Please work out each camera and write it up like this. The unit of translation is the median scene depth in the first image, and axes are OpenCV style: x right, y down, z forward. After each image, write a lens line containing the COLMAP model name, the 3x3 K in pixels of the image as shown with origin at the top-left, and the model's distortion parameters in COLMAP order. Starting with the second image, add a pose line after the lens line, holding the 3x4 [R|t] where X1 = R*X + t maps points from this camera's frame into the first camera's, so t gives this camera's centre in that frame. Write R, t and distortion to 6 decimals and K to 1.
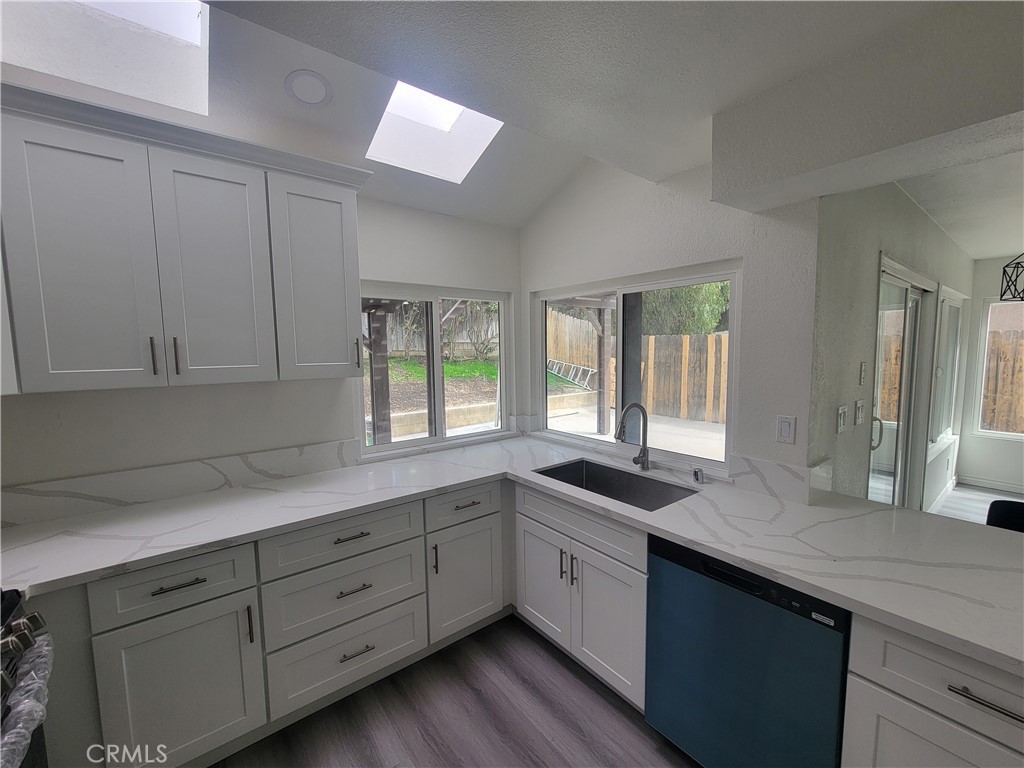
lens RADIAL K [[419.1, 0, 514.4], [0, 419.1, 387.0], [0, 0, 1]] dist [-0.000234, -0.000232]
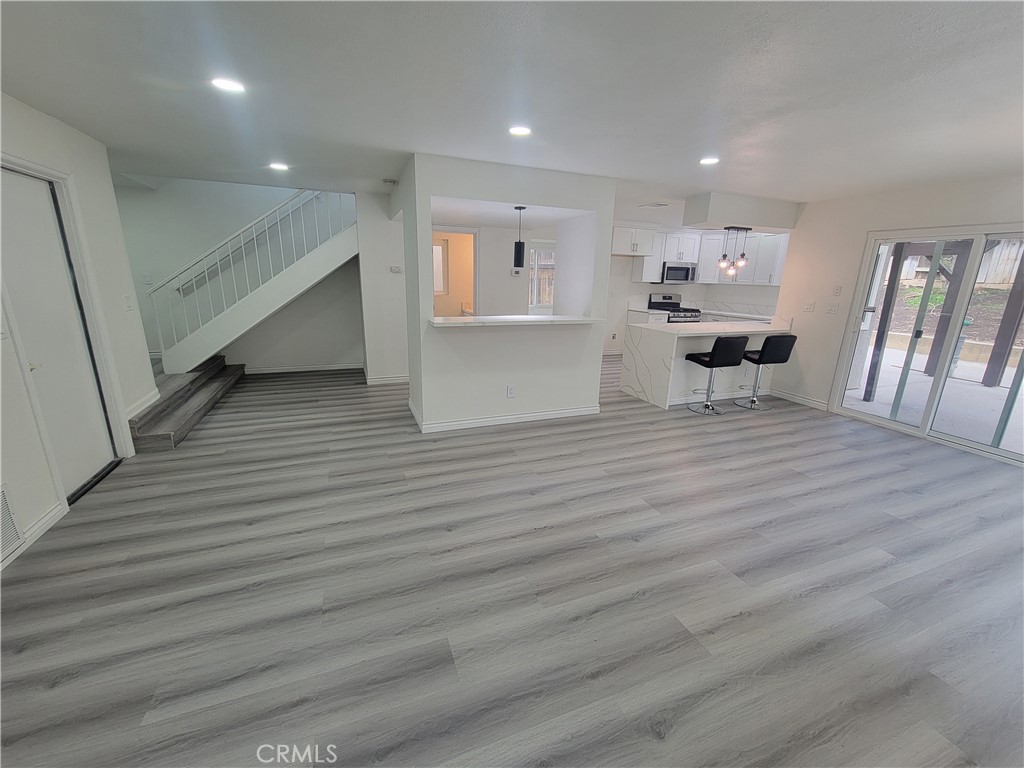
lens RADIAL K [[419.1, 0, 514.4], [0, 419.1, 387.0], [0, 0, 1]] dist [-0.000234, -0.000232]
pose [[-0.281925, 0.253522, -0.925335, 3.196107], [-0.109340, 0.949684, 0.293506, -0.011420], [0.953186, 0.183923, -0.240019, -0.025841]]
